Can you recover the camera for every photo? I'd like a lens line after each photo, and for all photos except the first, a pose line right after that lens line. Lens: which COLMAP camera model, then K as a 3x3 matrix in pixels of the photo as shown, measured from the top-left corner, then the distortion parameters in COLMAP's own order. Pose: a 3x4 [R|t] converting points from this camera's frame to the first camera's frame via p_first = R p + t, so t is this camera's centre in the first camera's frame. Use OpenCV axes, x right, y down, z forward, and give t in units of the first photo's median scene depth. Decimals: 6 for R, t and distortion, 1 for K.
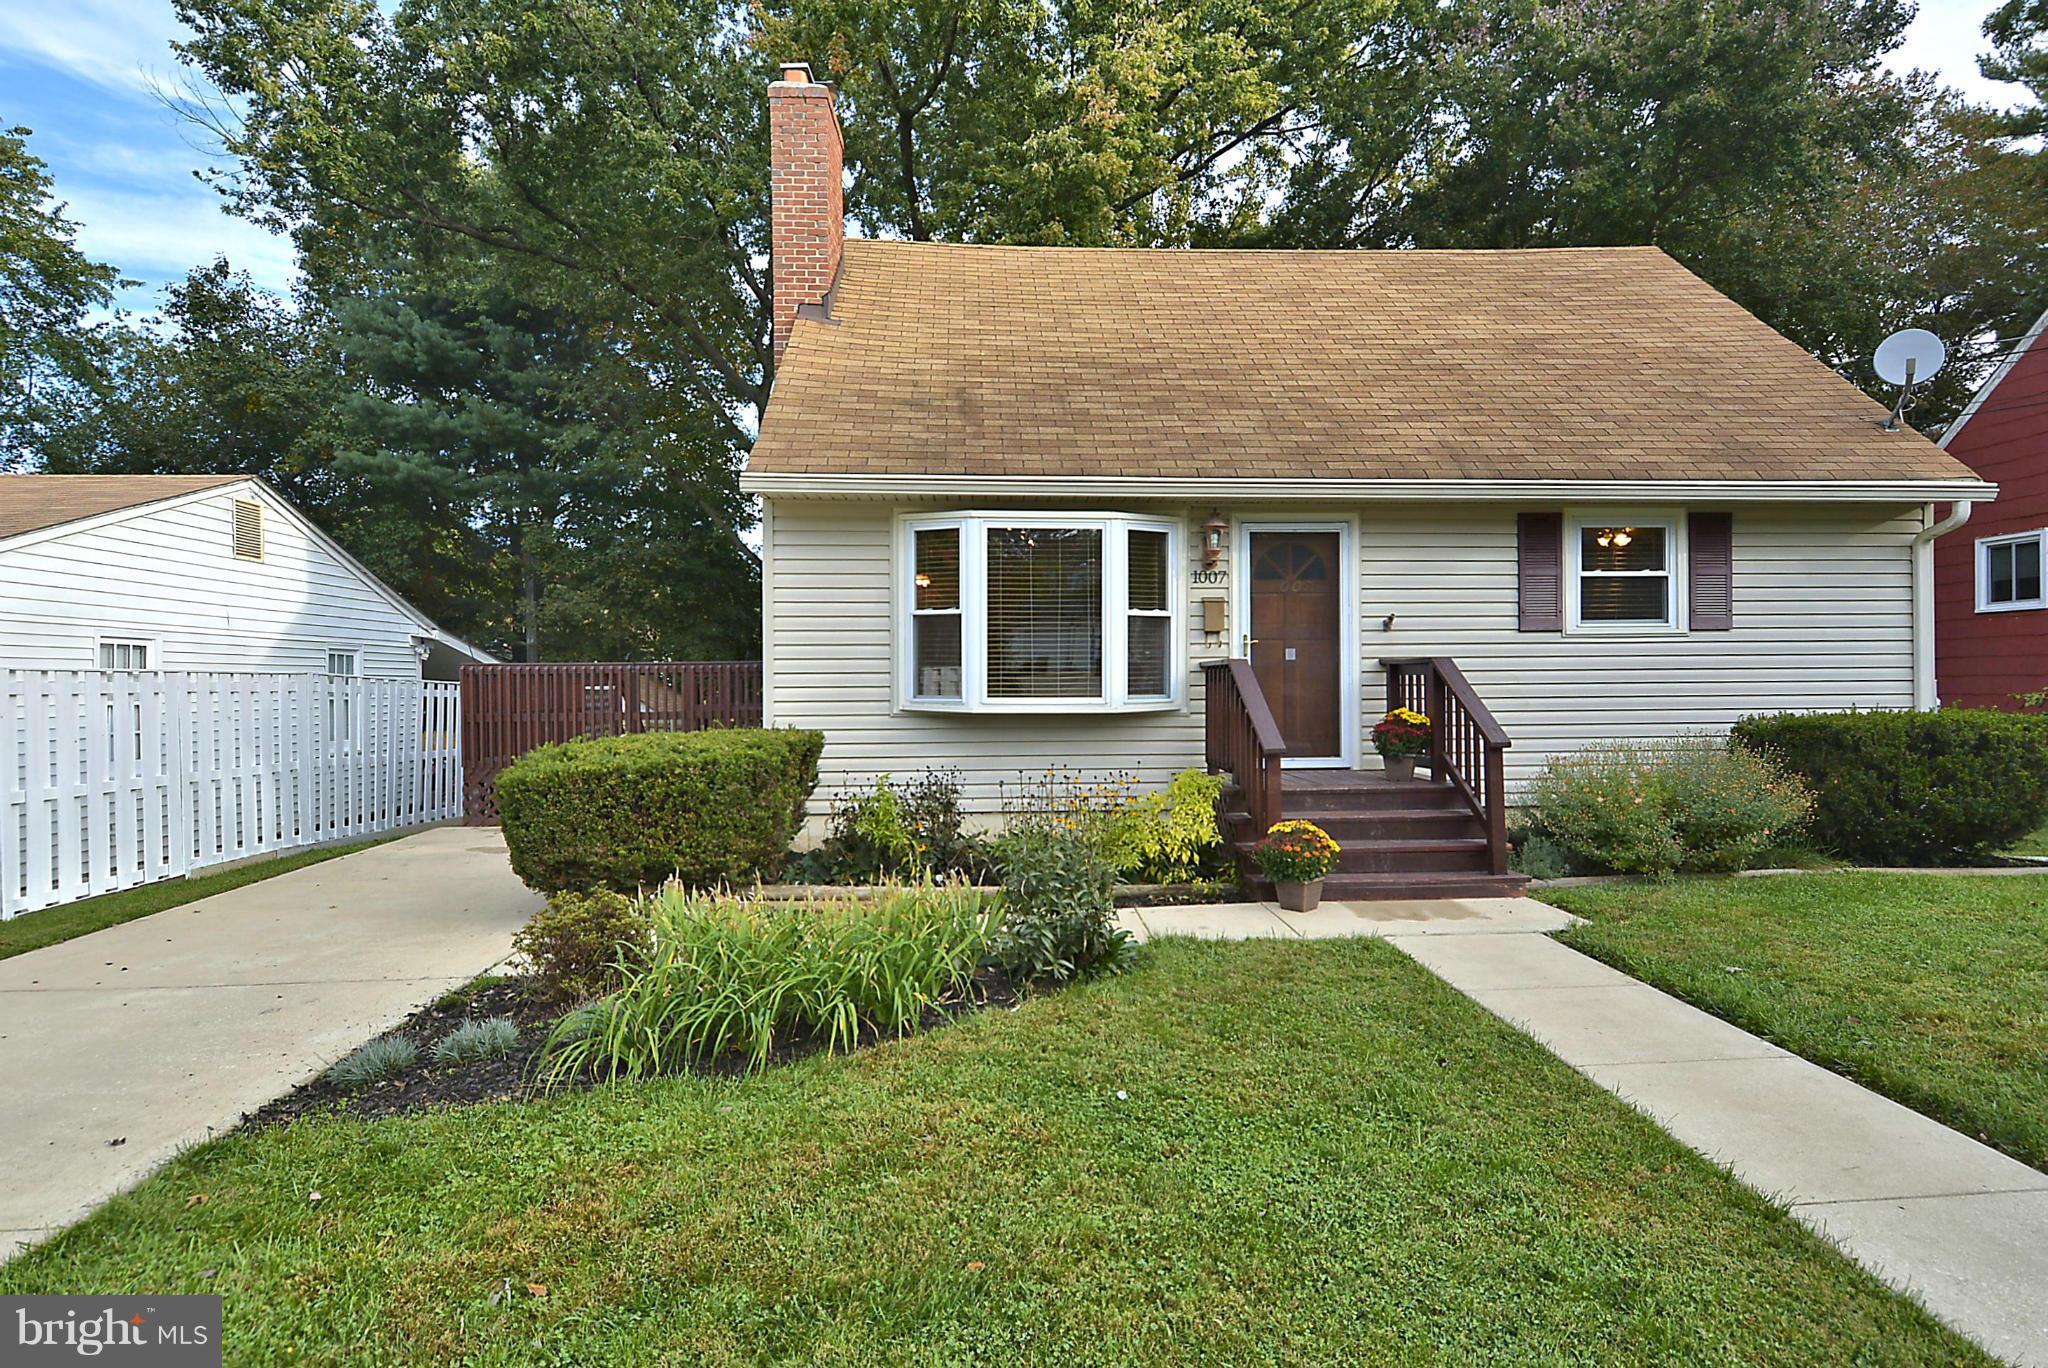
lens RADIAL K [[1082.7, 0, 1030.2], [0, 1082.7, 701.4], [0, 0, 1]] dist [0.036883, -0.024219]
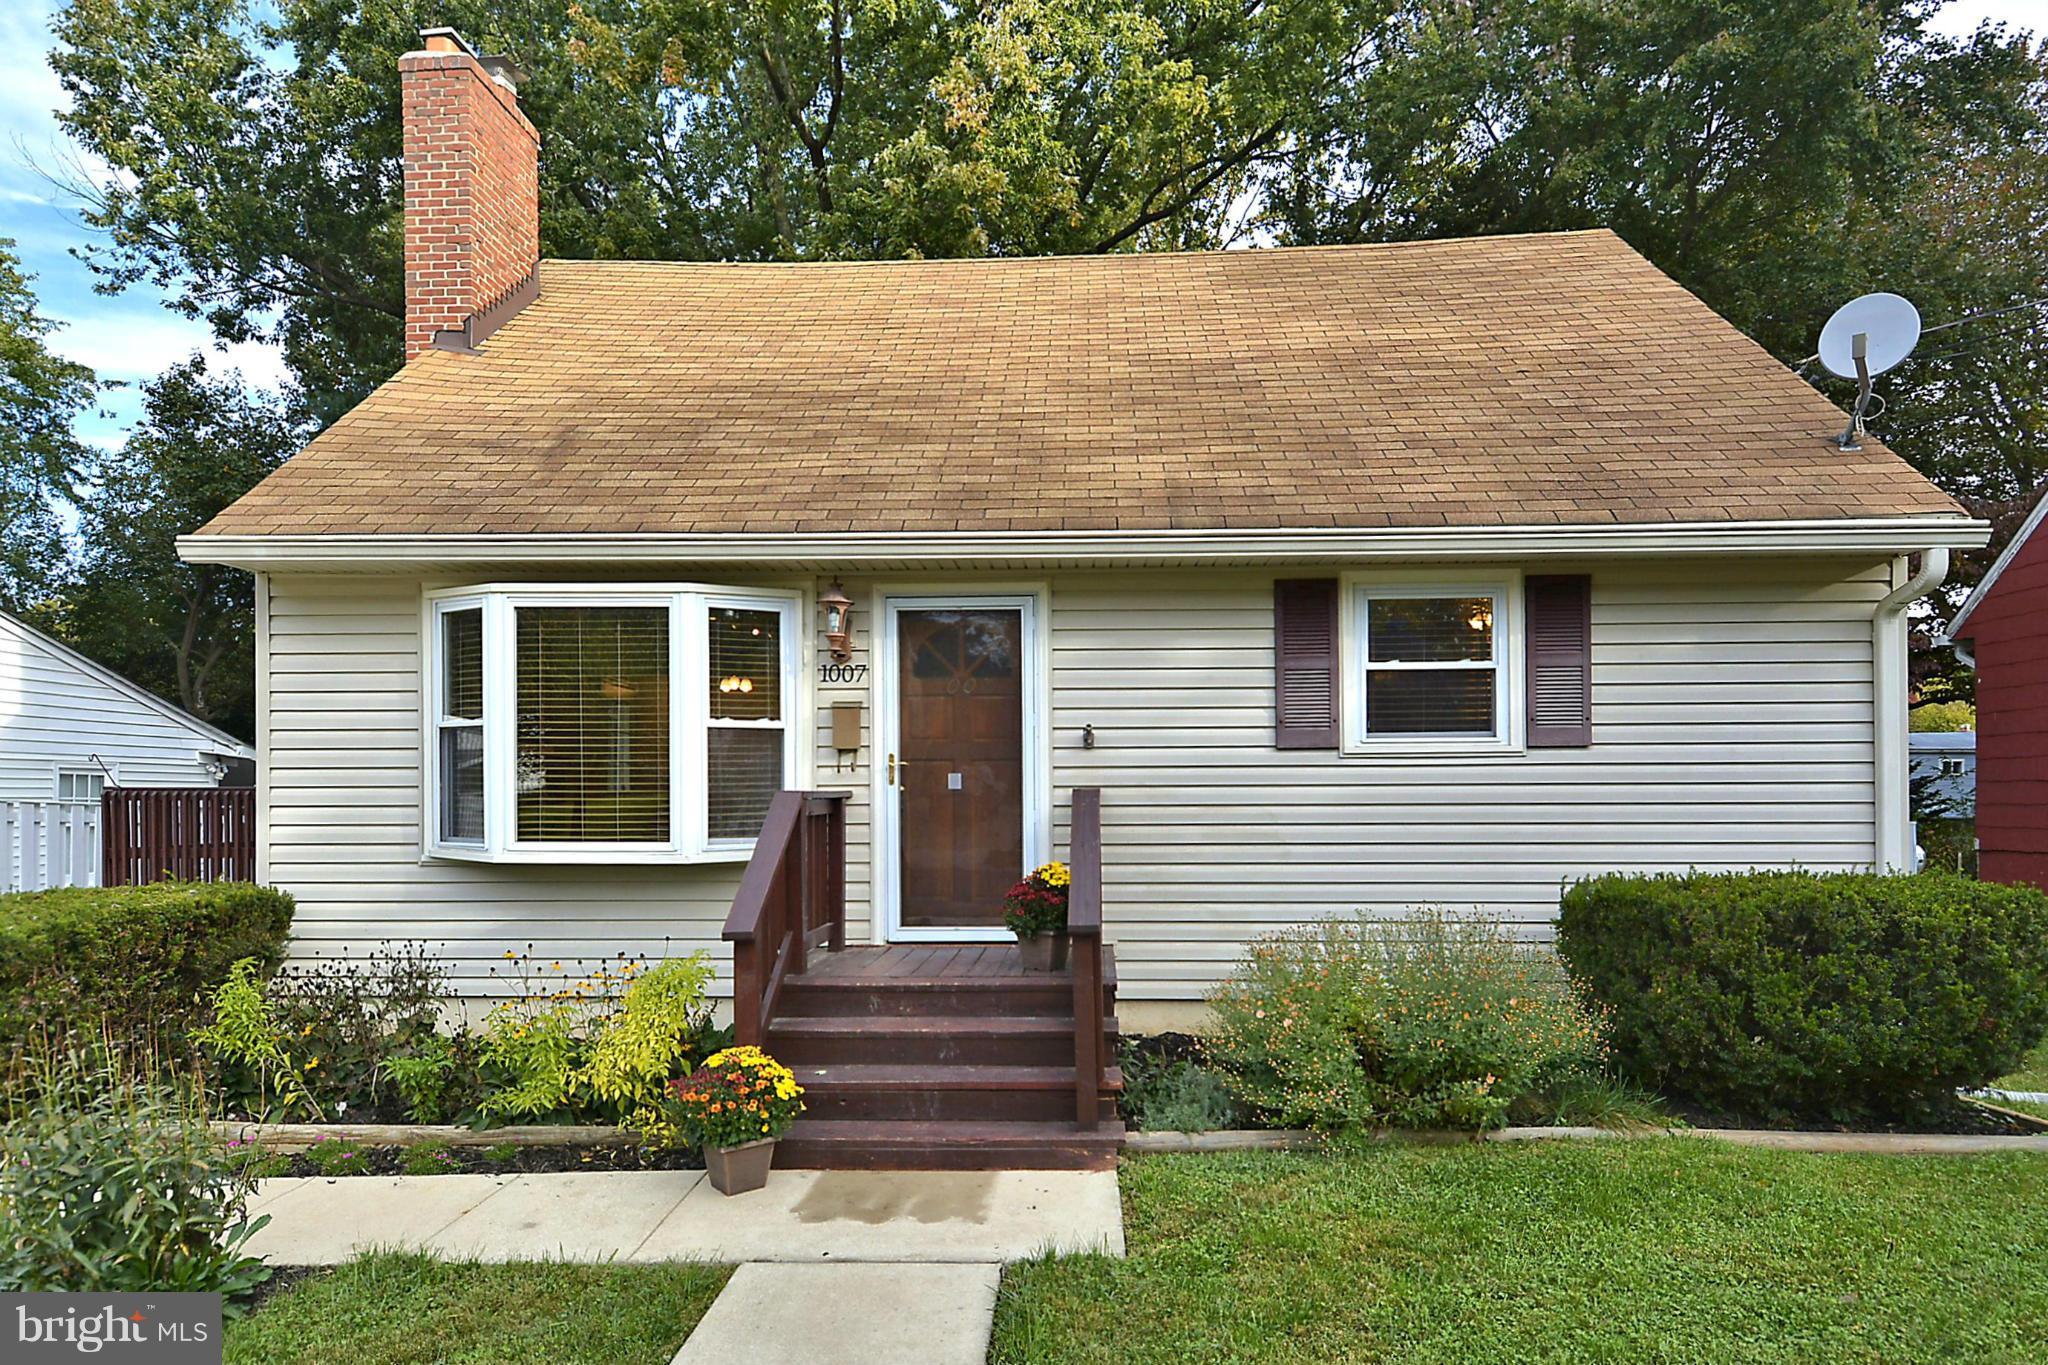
lens RADIAL K [[1168.6, 0, 1022.1], [0, 1168.6, 810.1], [0, 0, 1]] dist [0.035773, -0.026671]
pose [[0.995796, 0.003532, -0.091536, 0.356176], [-0.004237, 0.999963, -0.007507, -0.019257], [0.091506, 0.007863, 0.995773, 0.242093]]
